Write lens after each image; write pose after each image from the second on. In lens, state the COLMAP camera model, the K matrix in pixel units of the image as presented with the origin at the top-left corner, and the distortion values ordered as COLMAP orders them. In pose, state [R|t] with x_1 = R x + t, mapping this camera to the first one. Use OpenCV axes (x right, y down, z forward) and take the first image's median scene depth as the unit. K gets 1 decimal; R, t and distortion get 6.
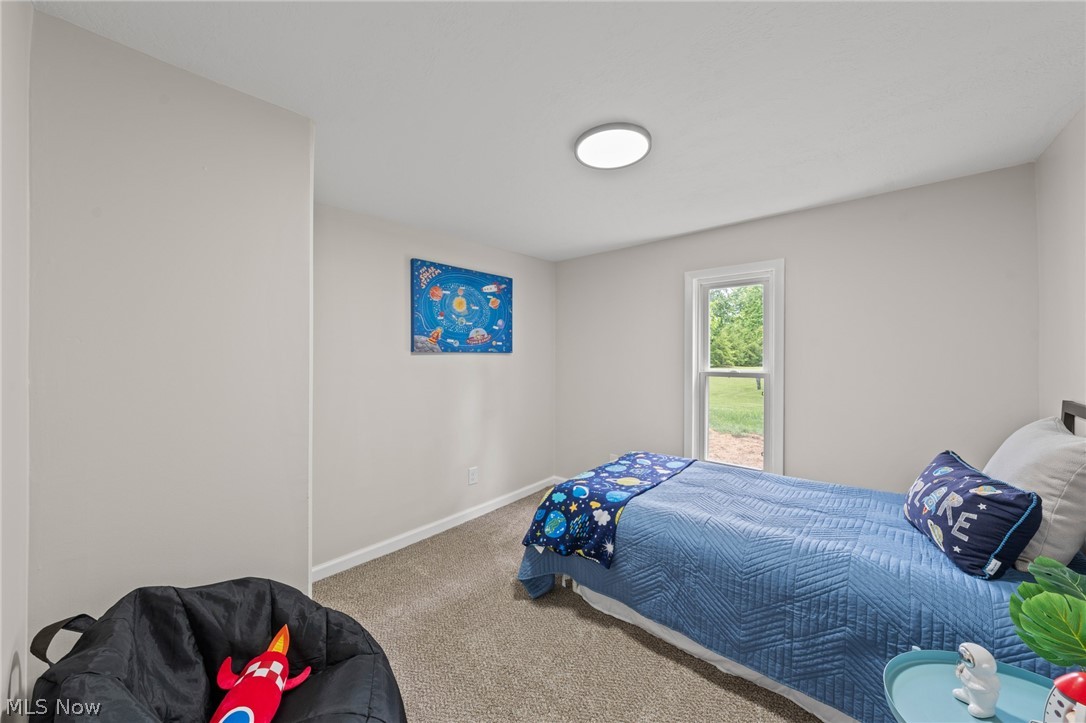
lens RADIAL K [[395.4, 0, 541.0], [0, 395.4, 355.5], [0, 0, 1]] dist [-0.001505, 0.000218]
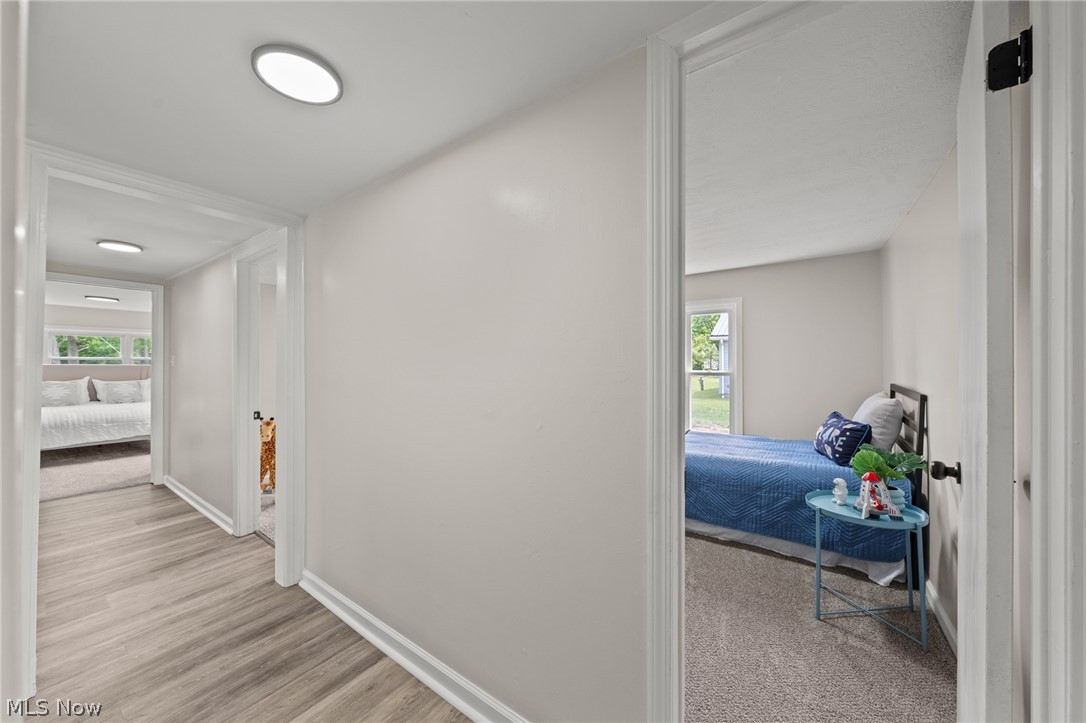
lens RADIAL K [[381.0, 0, 541.6], [0, 381.0, 361.0], [0, 0, 1]] dist [-0.000868, 0.000124]
pose [[0.993137, -0.007510, 0.116712, -0.632123], [0.007924, 0.999964, -0.003085, -0.002446], [-0.116685, 0.003989, 0.993161, -0.713071]]
